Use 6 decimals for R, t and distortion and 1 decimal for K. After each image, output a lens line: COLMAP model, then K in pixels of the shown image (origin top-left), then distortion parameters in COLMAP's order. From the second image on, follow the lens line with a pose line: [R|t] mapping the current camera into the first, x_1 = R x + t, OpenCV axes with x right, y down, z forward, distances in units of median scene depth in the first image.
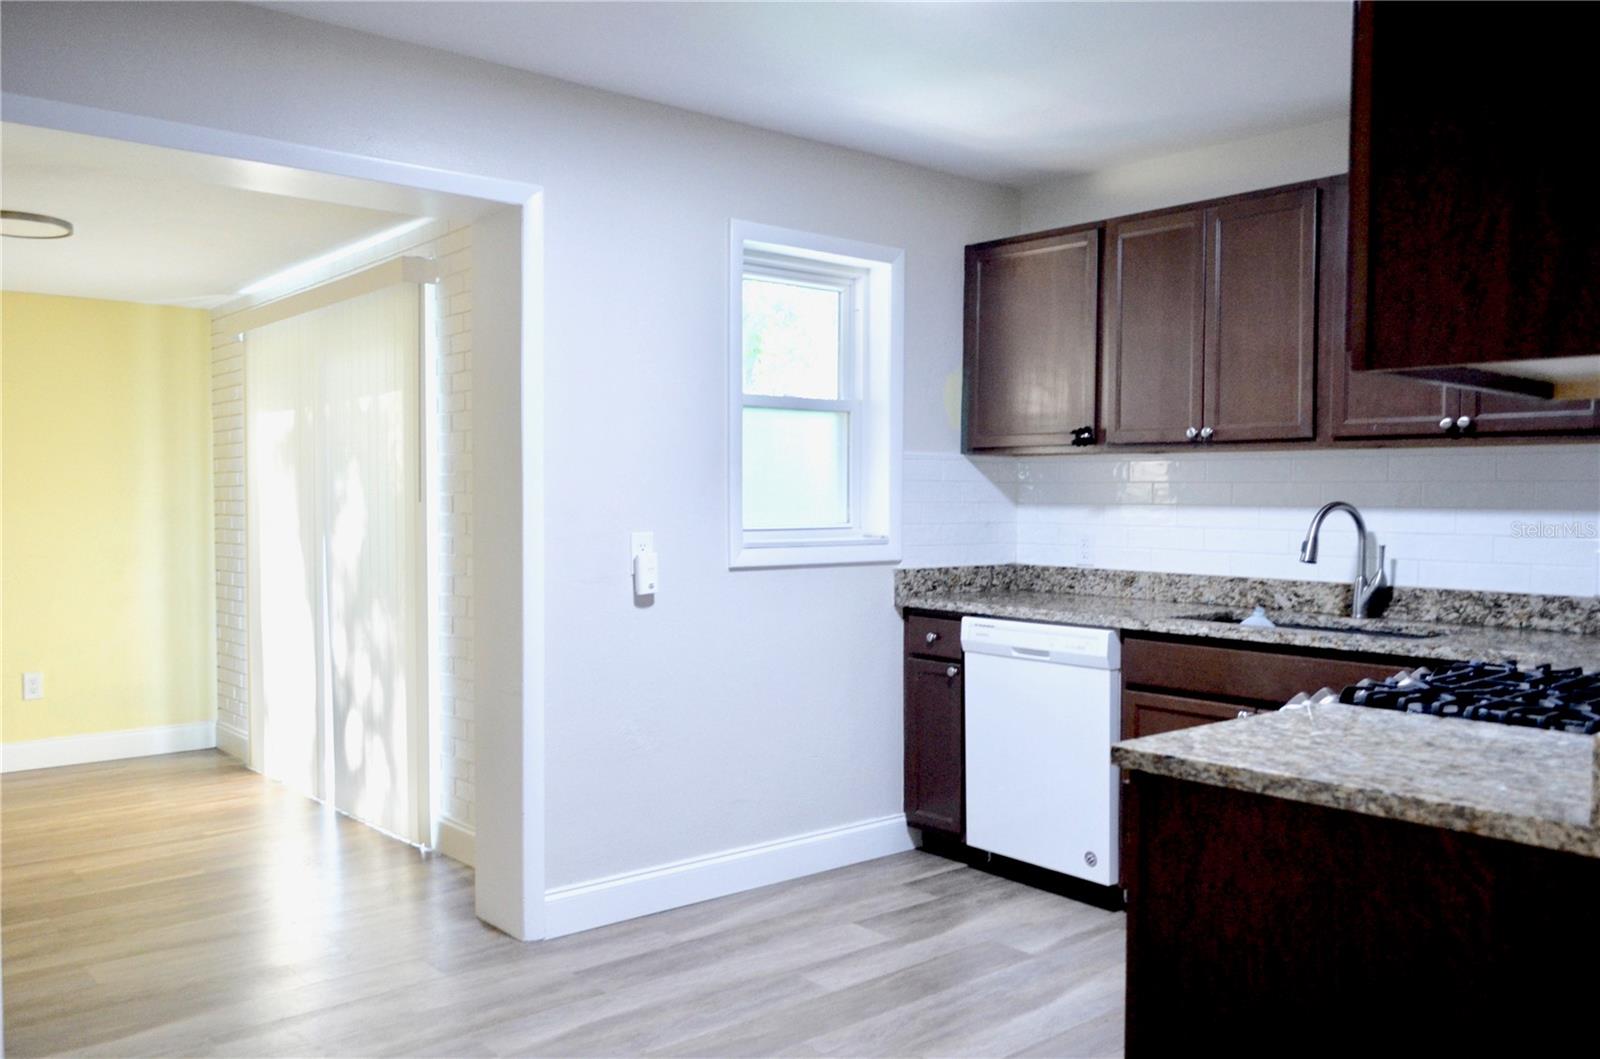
lens RADIAL K [[1281.6, 0, 800.0], [0, 1281.6, 529.5], [0, 0, 1]] dist [-0.011296, 0.007090]
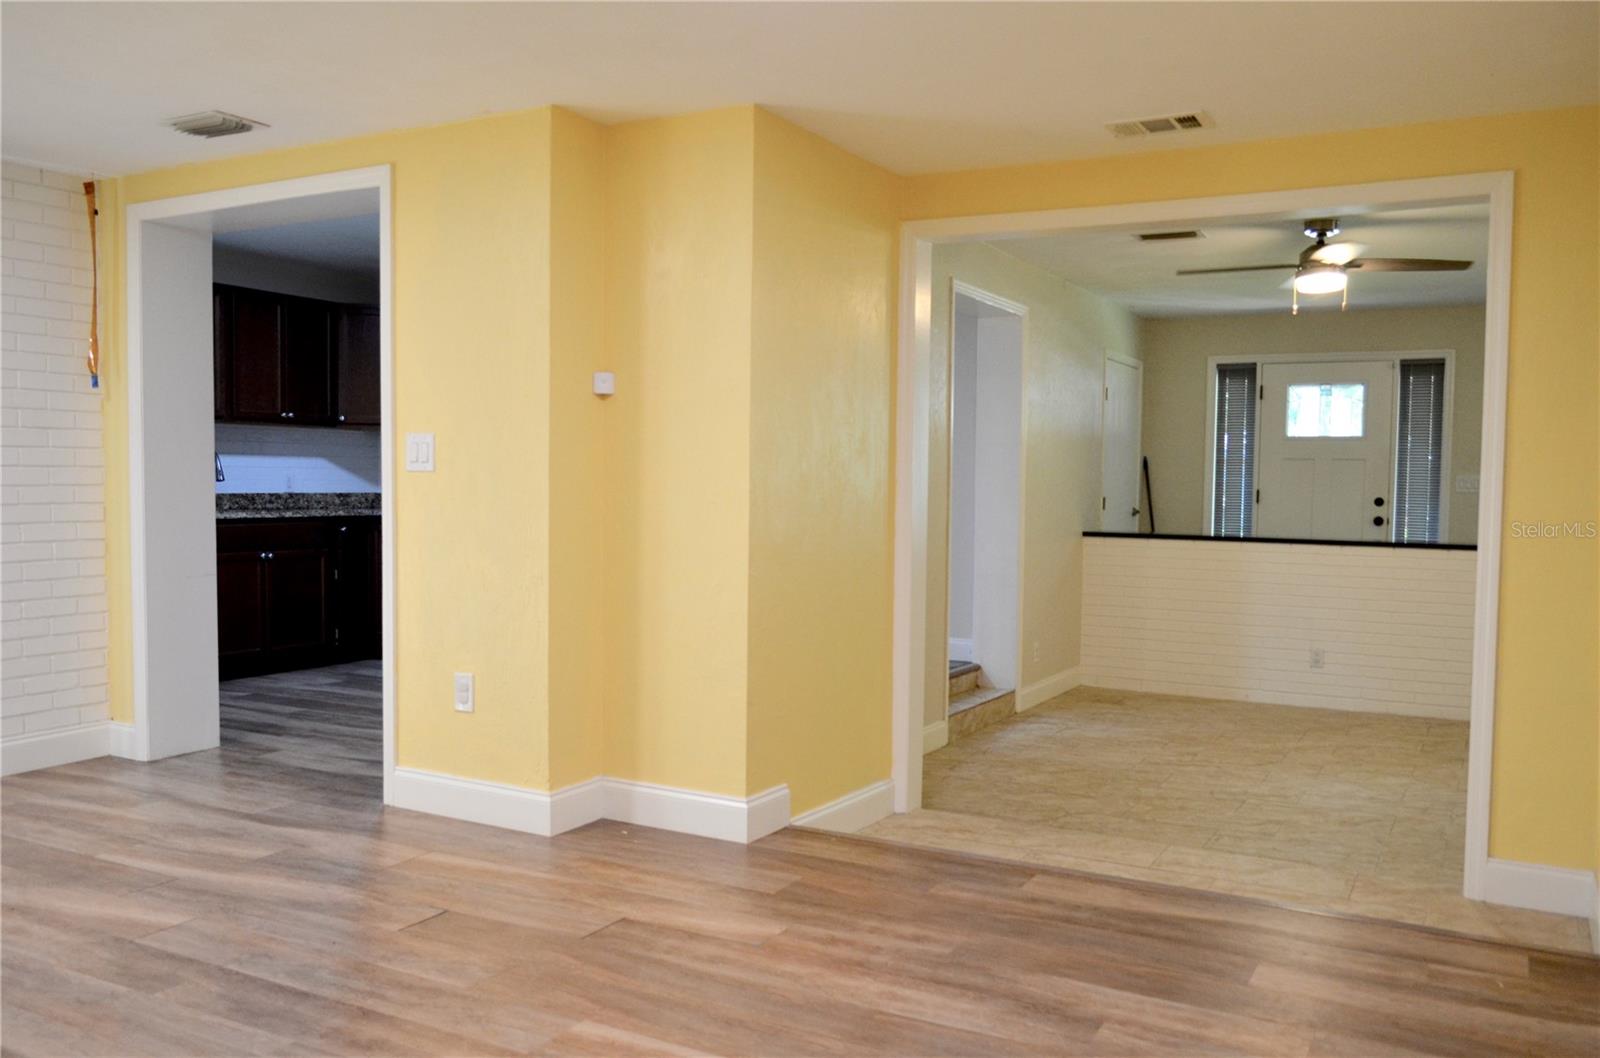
lens RADIAL K [[1281.6, 0, 800.0], [0, 1281.6, 529.0], [0, 0, 1]] dist [-0.011296, 0.007090]
pose [[-0.351527, -0.041040, 0.935278, -1.716565], [0.015384, 0.998650, 0.049603, 0.015861], [-0.936051, 0.031826, -0.350421, 0.854521]]
